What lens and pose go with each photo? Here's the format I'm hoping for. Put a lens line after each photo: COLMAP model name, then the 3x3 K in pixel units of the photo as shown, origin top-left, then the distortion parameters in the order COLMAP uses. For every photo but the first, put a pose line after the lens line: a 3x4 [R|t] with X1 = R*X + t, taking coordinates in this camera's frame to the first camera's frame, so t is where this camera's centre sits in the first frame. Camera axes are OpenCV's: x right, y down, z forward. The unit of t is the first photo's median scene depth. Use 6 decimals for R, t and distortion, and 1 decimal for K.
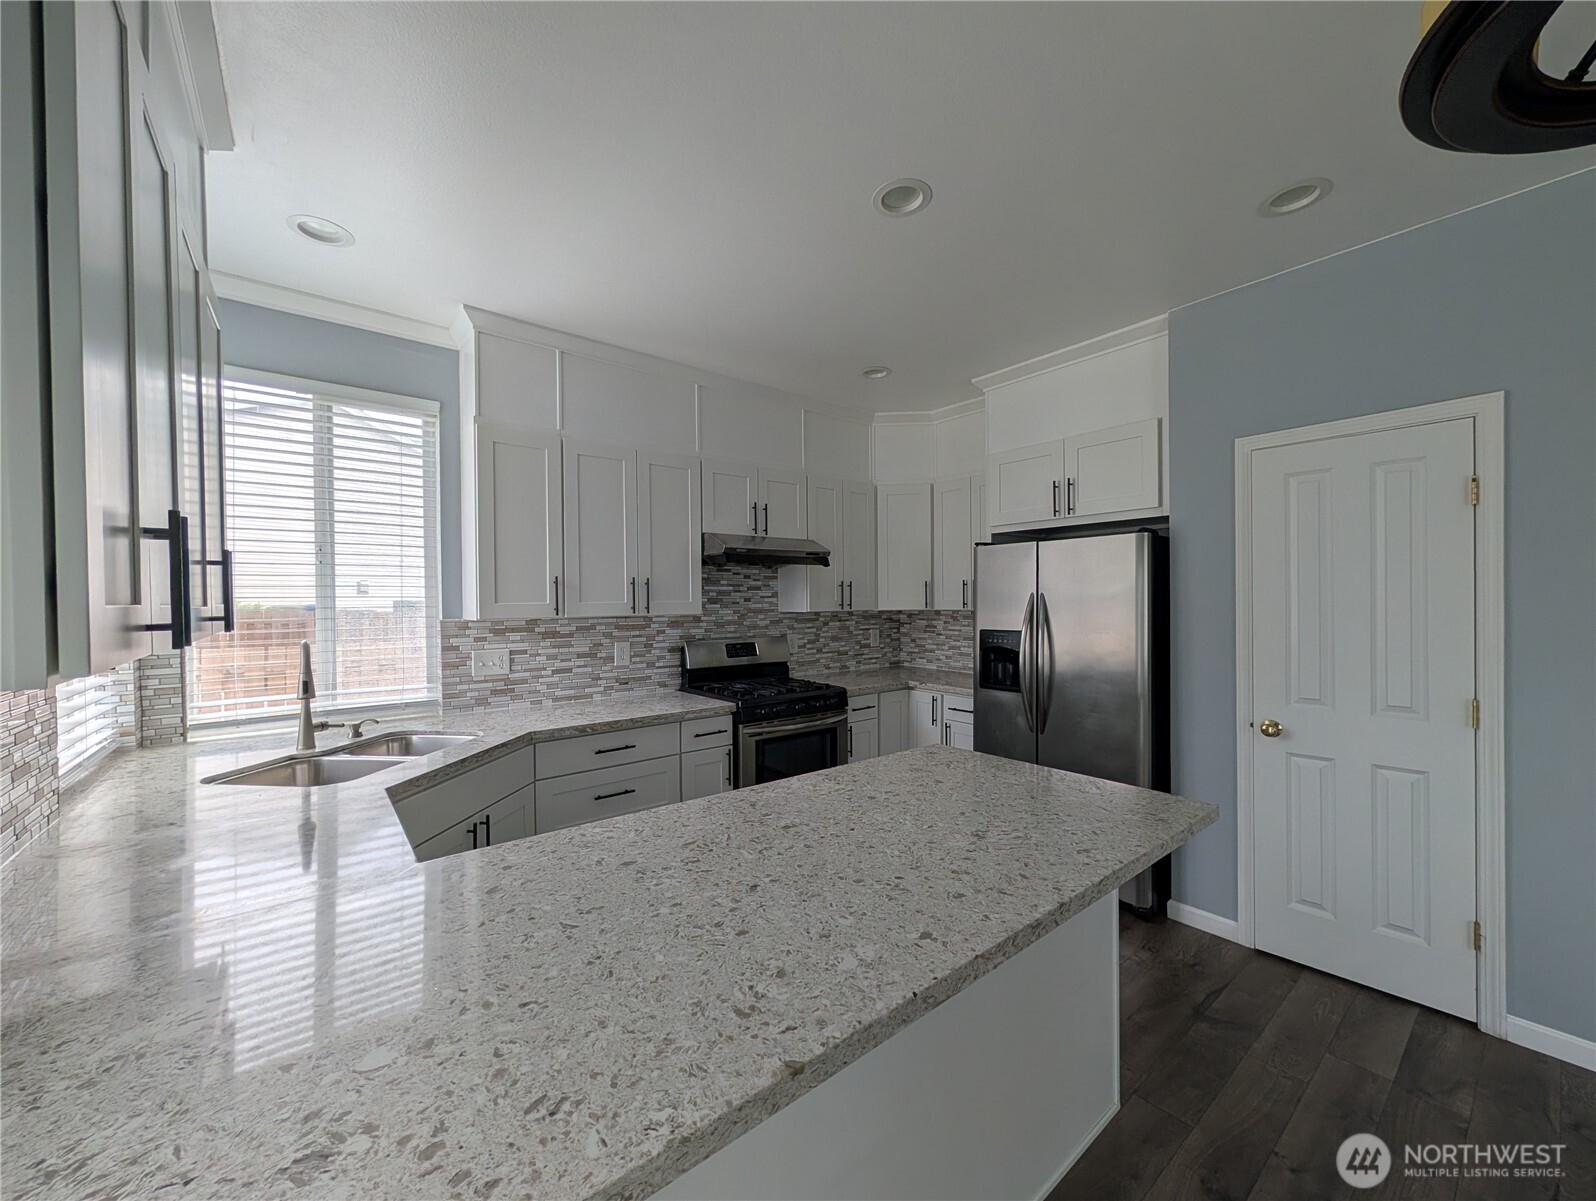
lens RADIAL K [[614.3, 0, 800.3], [0, 614.3, 600.9], [0, 0, 1]] dist [0.000673, -0.000302]
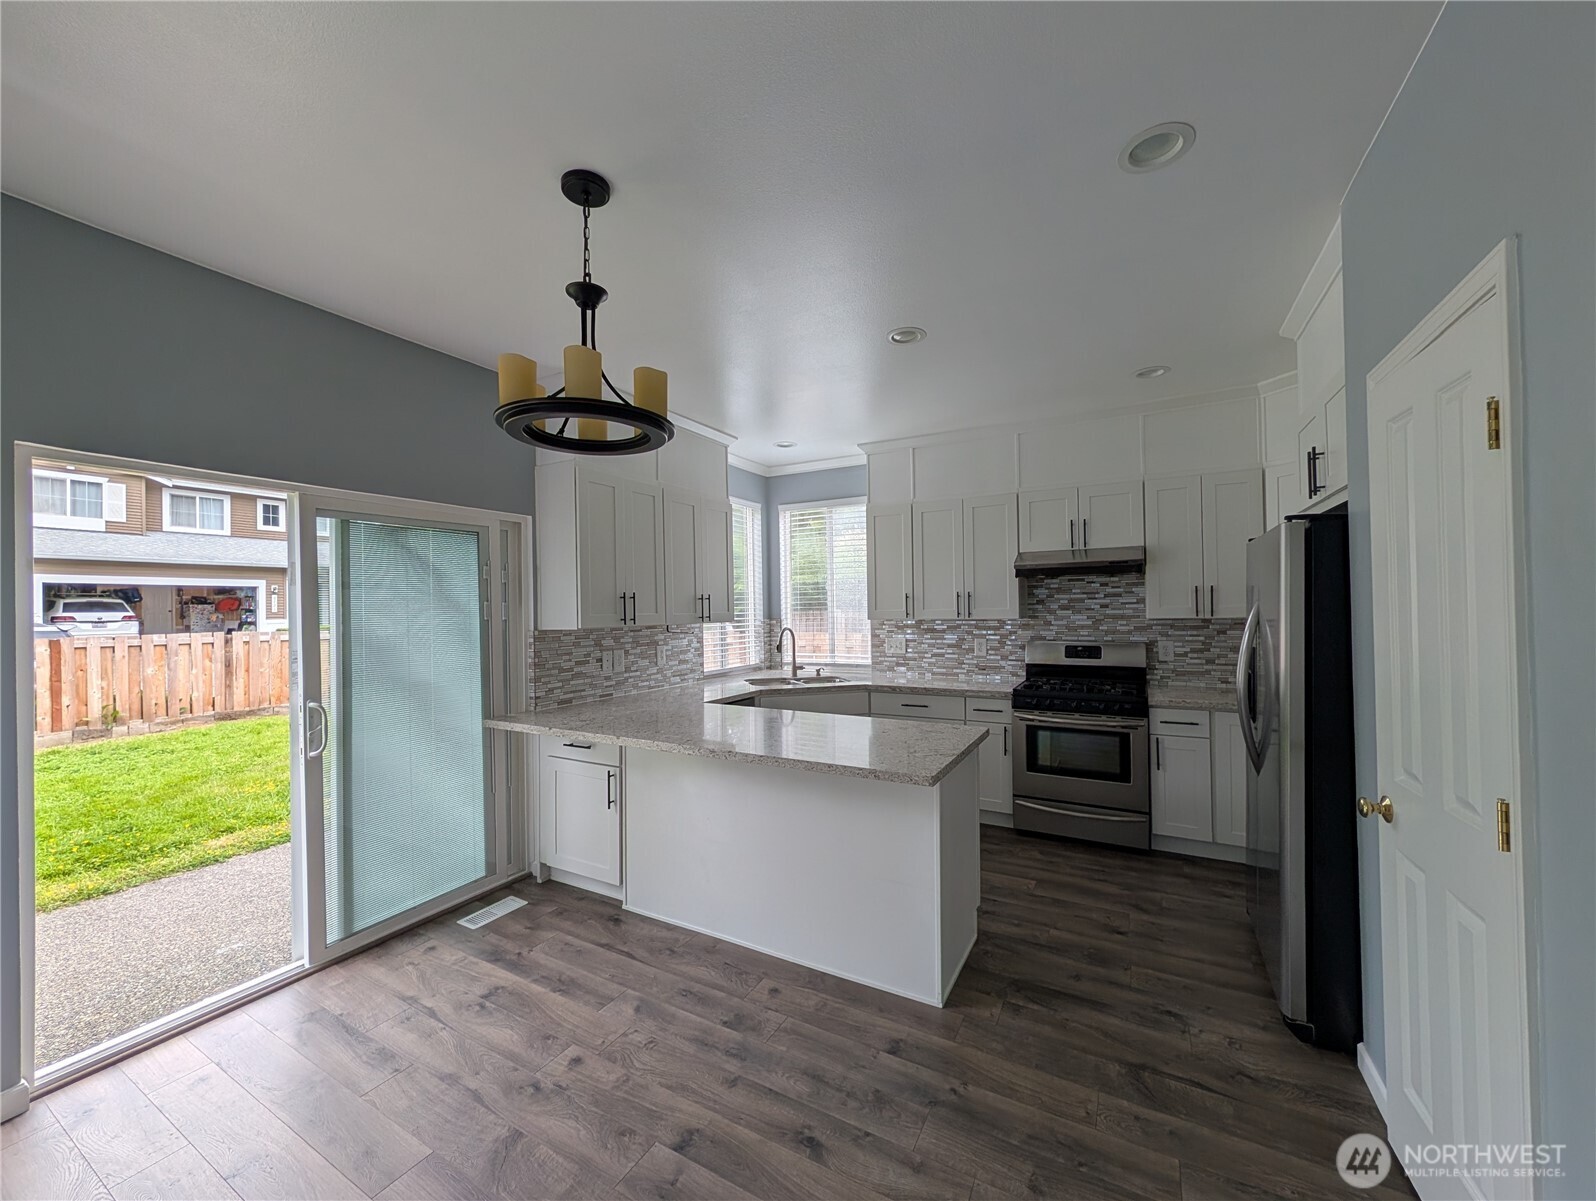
lens RADIAL K [[614.3, 0, 800.6], [0, 614.3, 603.9], [0, 0, 1]] dist [0.000673, -0.000302]
pose [[0.380929, -0.003542, -0.924597, 0.838244], [0.009574, 0.999954, 0.000114, -0.013133], [0.924555, -0.008895, 0.380946, 0.126700]]
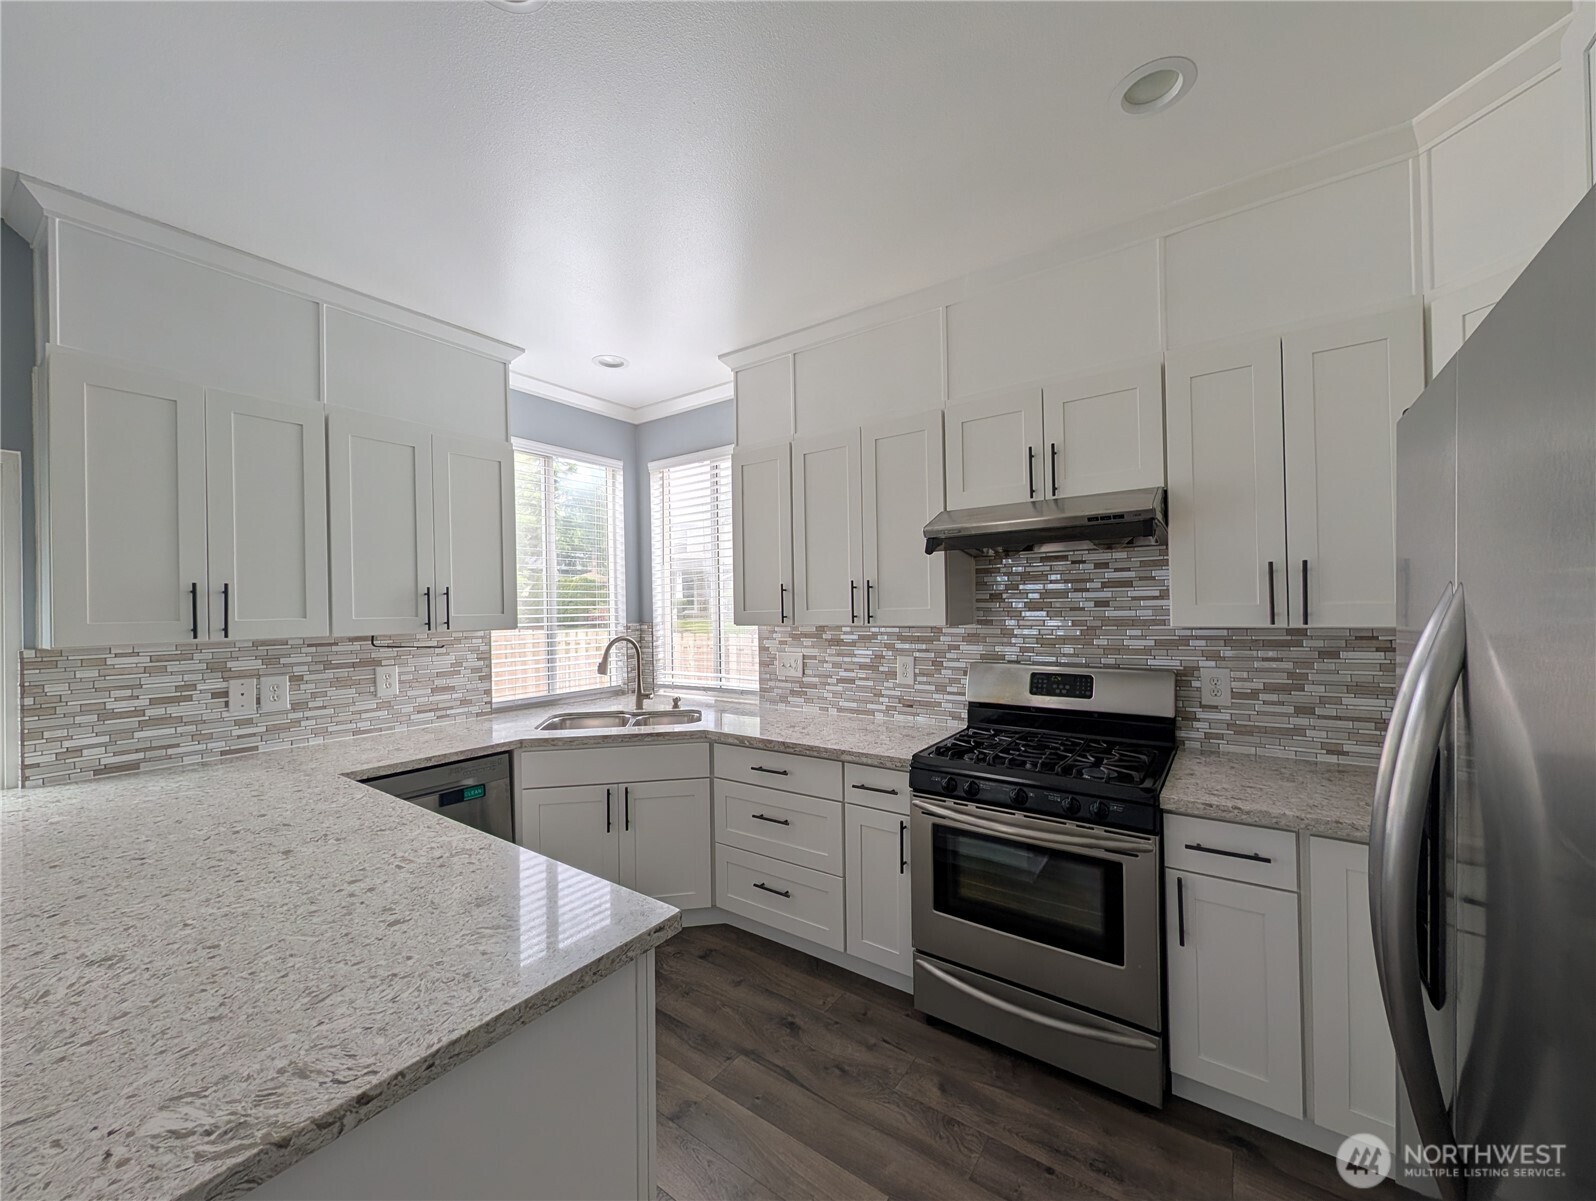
lens RADIAL K [[614.3, 0, 800.5], [0, 614.3, 603.0], [0, 0, 1]] dist [0.000673, -0.000302]
pose [[0.269307, -0.002369, -0.963051, 0.496163], [0.013233, 0.999912, 0.001240, -0.008566], [0.962963, -0.013078, 0.269315, 0.662842]]
